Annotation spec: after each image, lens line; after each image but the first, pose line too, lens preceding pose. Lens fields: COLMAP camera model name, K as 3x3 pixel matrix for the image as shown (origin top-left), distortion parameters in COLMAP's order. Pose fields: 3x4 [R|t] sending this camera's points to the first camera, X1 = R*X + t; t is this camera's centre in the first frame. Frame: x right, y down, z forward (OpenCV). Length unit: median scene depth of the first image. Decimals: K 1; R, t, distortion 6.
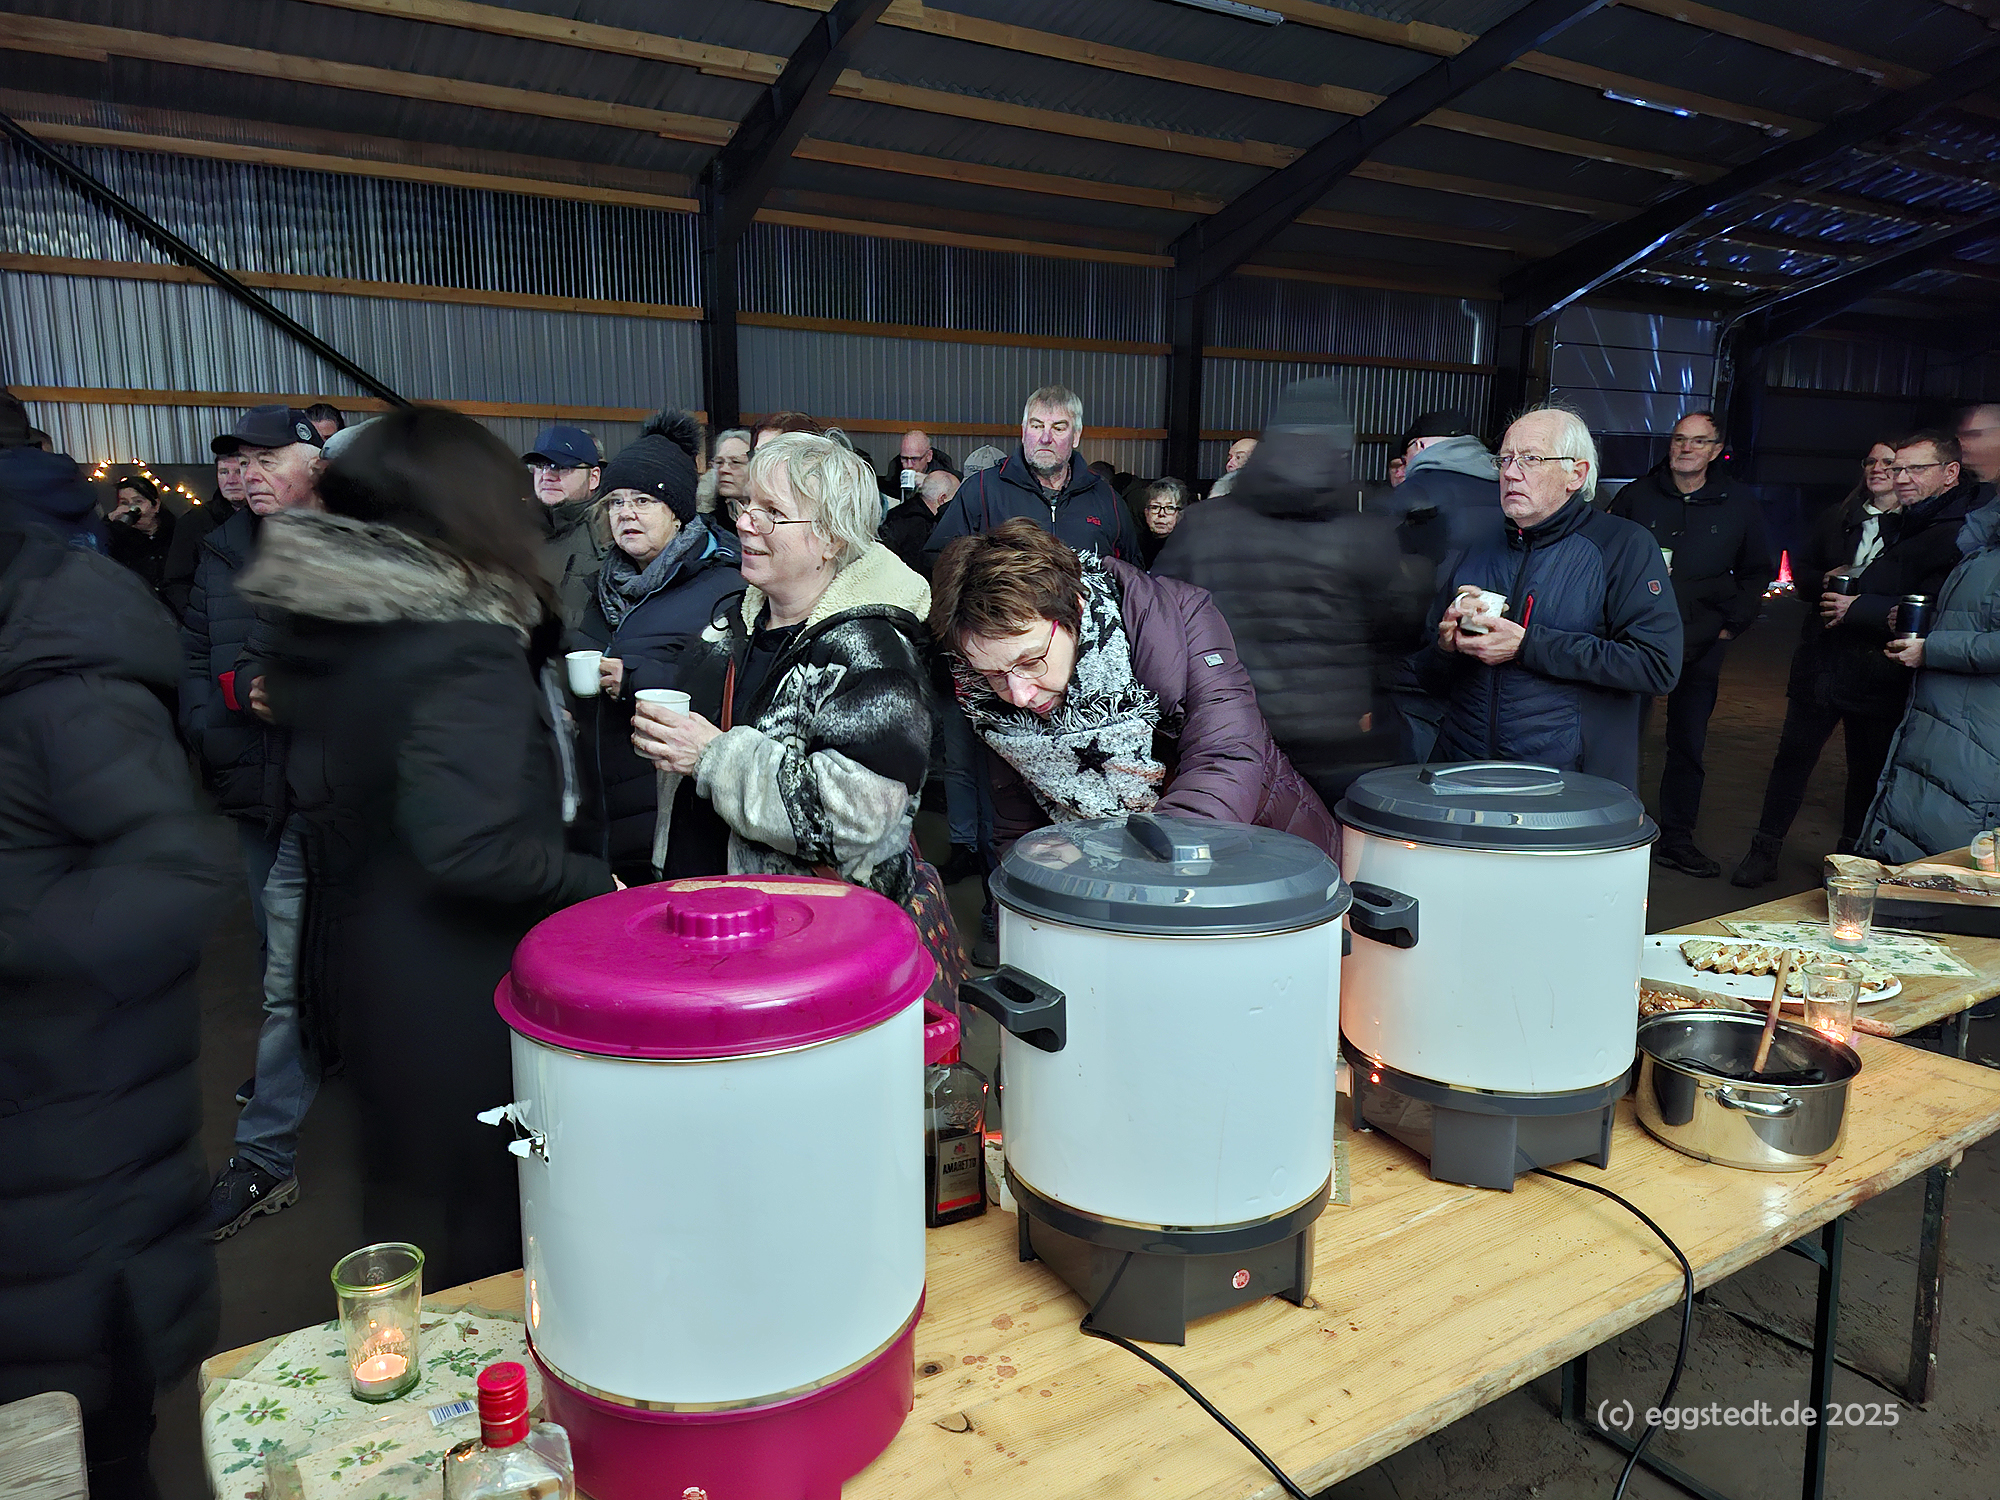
lens RADIAL K [[1385.6, 0, 988.5], [0, 1385.6, 745.3], [0, 0, 1]] dist [0.072888, -0.076175]
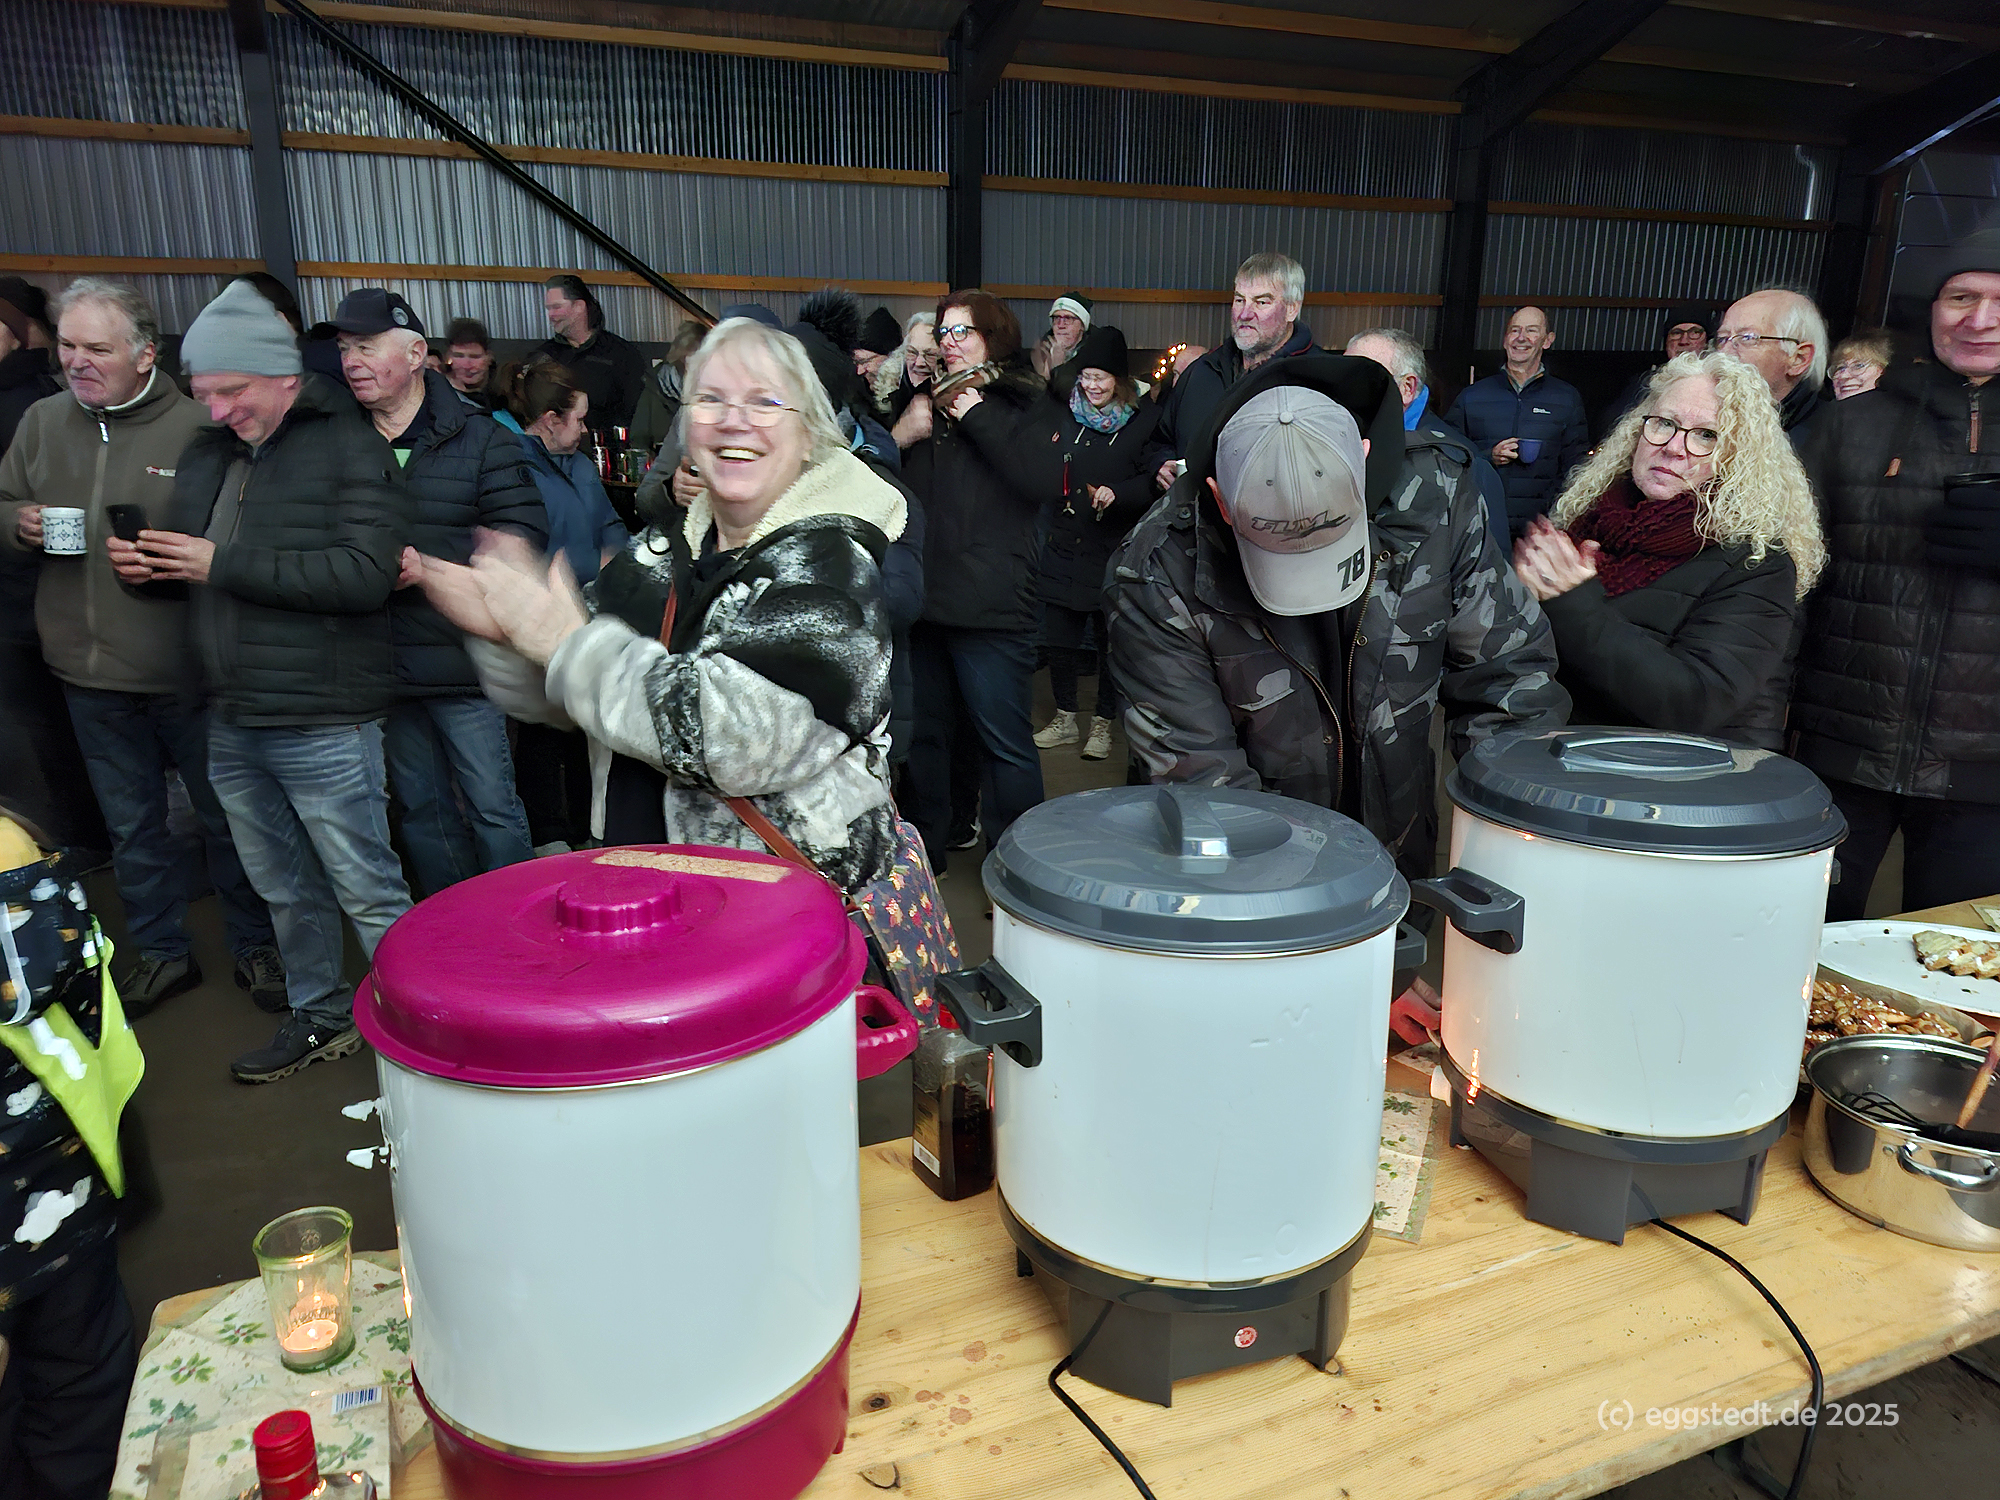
lens RADIAL K [[1402.9, 0, 995.6], [0, 1402.9, 754.2], [0, 0, 1]] dist [0.057445, -0.056093]
pose [[0.986085, 0.046909, -0.159488, 0.123012], [-0.032574, 0.995287, 0.091336, -0.040744], [0.163021, -0.084869, 0.982966, 0.122581]]
